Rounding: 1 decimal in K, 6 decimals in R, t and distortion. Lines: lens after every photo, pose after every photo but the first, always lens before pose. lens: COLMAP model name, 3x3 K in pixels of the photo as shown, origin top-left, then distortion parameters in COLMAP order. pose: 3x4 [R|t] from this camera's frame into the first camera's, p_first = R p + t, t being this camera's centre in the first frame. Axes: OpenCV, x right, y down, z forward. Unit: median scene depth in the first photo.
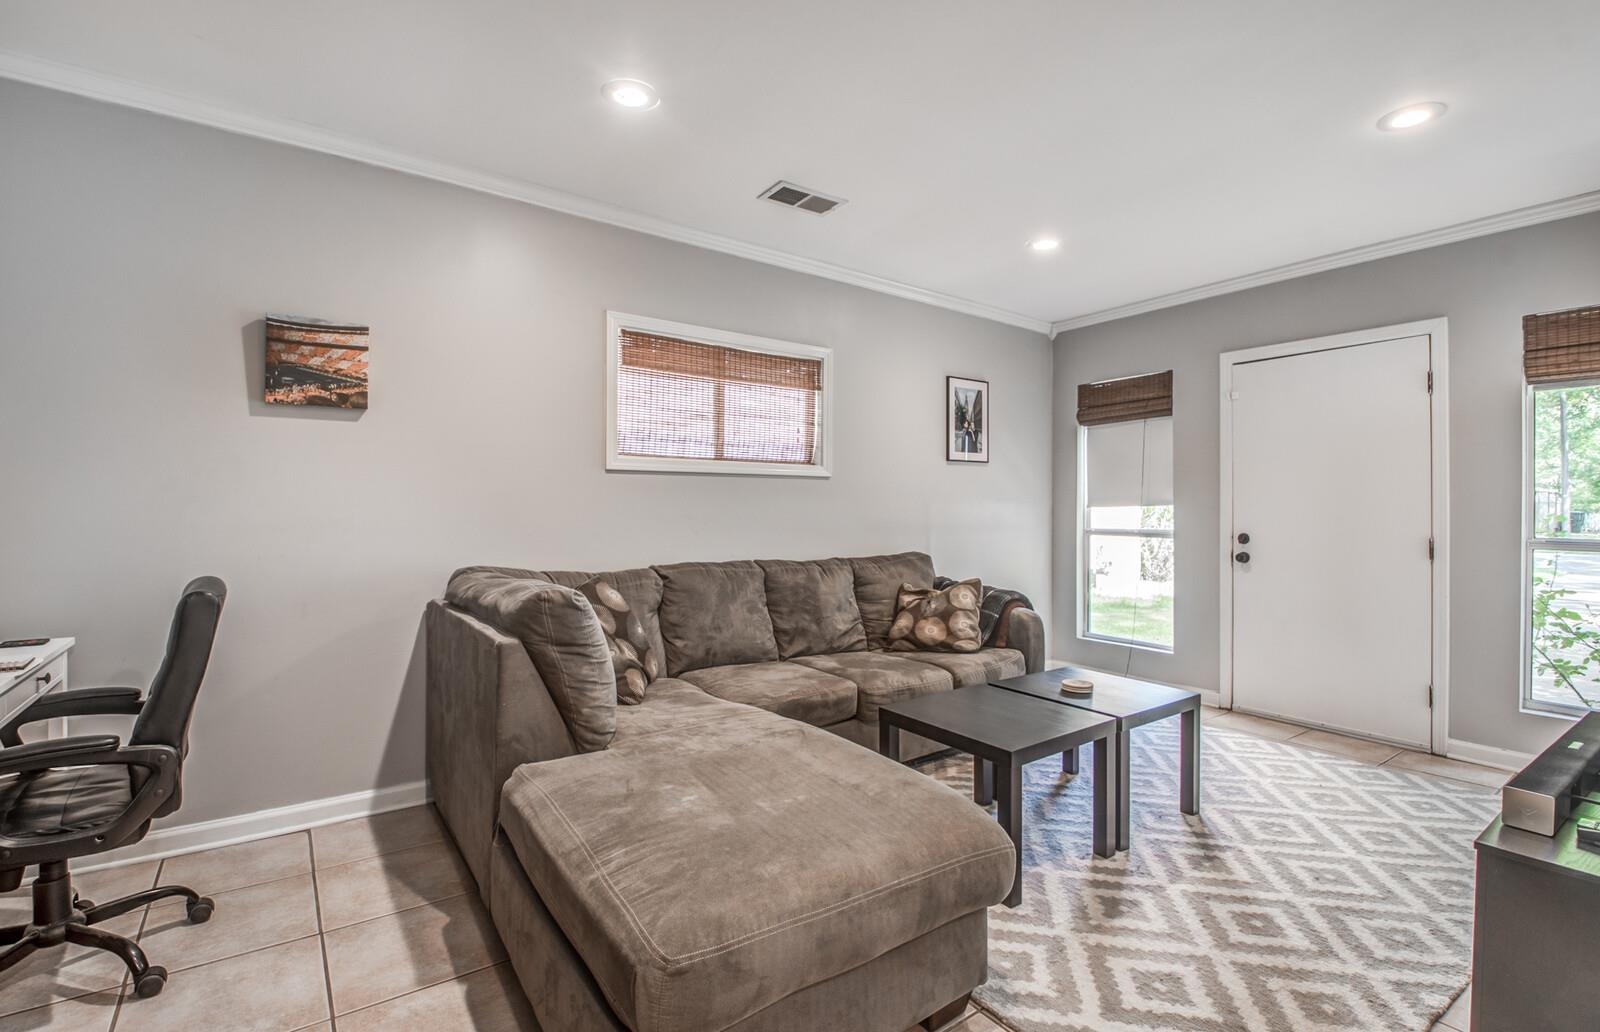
lens RADIAL K [[706.1, 0, 800.0], [0, 706.1, 516.0], [0, 0, 1]] dist [0.028282, -0.027477]
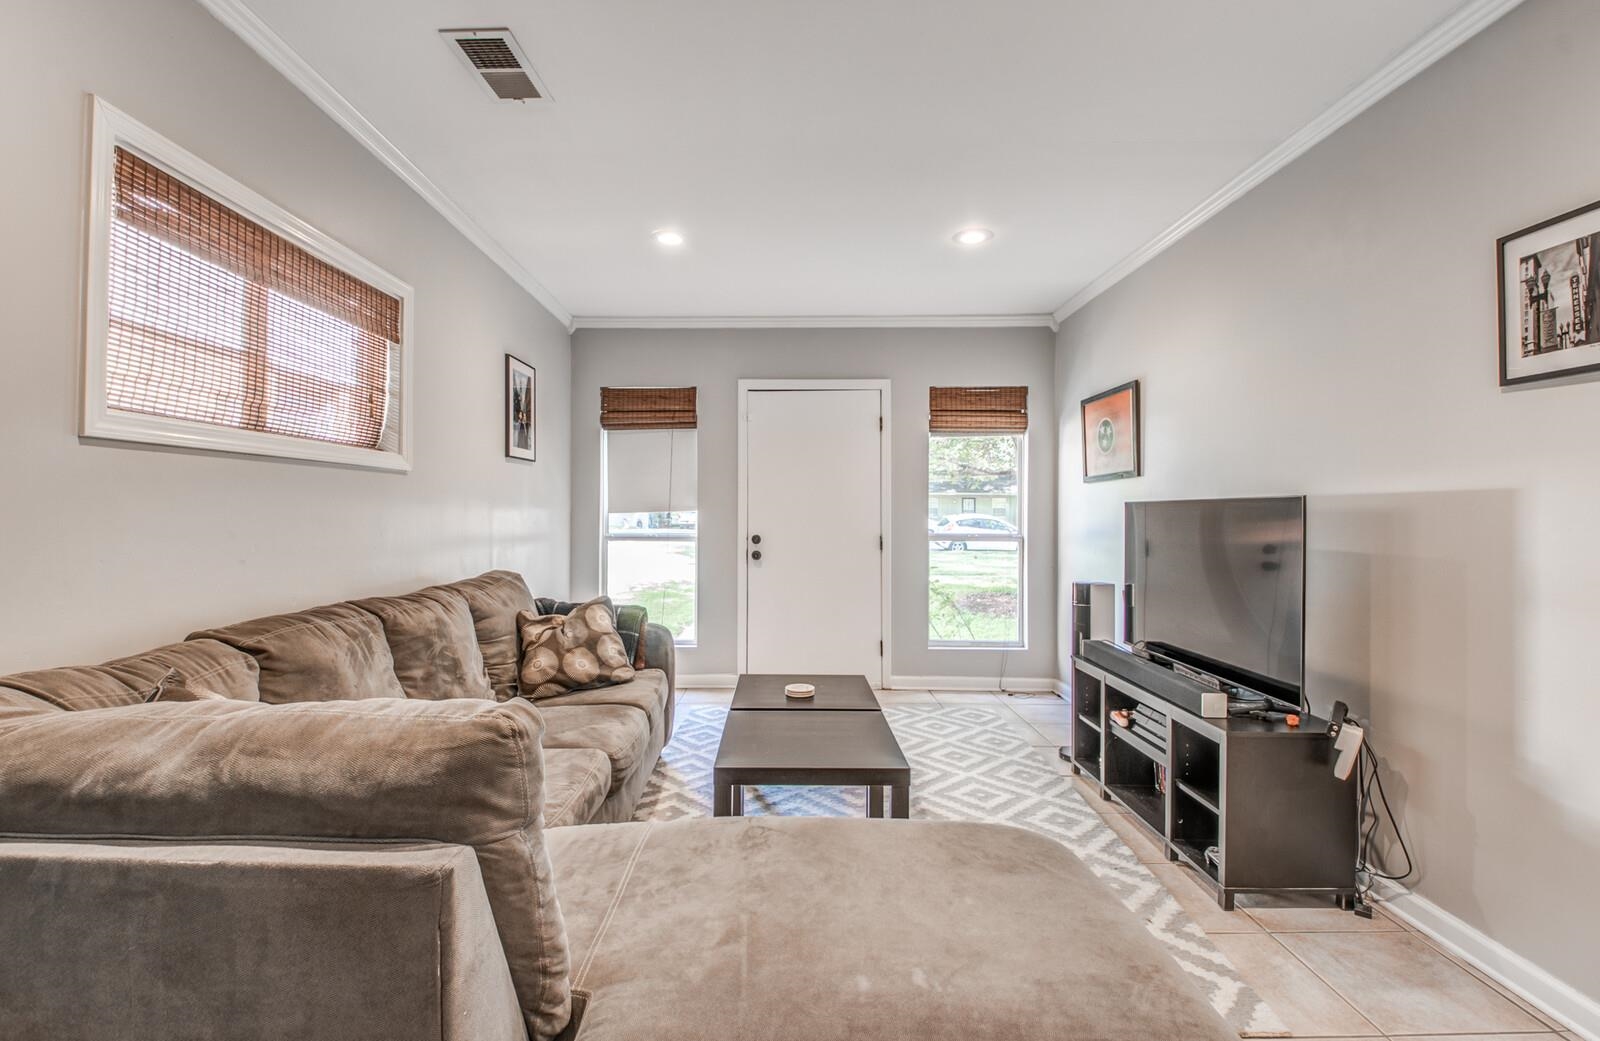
lens RADIAL K [[703.4, 0, 783.9], [0, 703.4, 503.6], [0, 0, 1]] dist [0.025580, -0.000146]
pose [[0.586069, 0.008525, 0.810217, -0.331595], [0.008750, 0.999820, -0.016849, -0.008461], [-0.810214, 0.016964, 0.585888, 0.318794]]
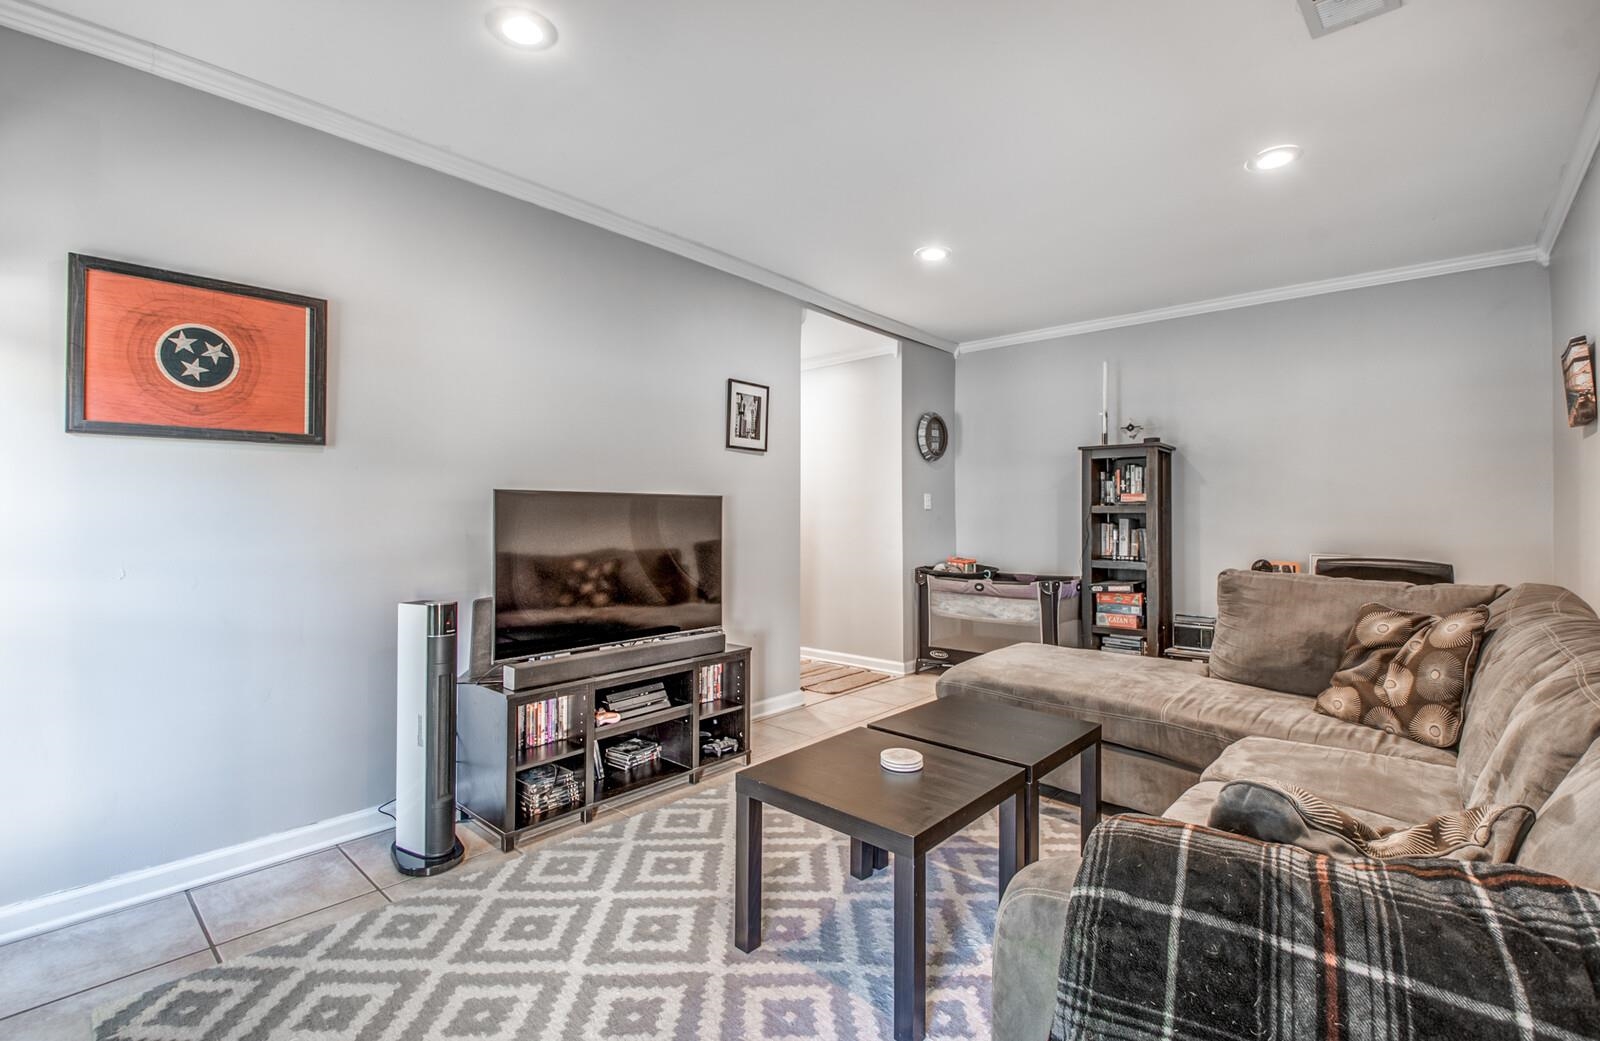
lens RADIAL K [[703.4, 0, 783.9], [0, 703.4, 503.6], [0, 0, 1]] dist [0.025580, -0.000146]
pose [[-0.982314, -0.013577, -0.186747, 0.482295], [-0.012400, 0.999895, -0.007466, -0.004234], [0.186828, -0.005019, -0.982380, 1.250802]]
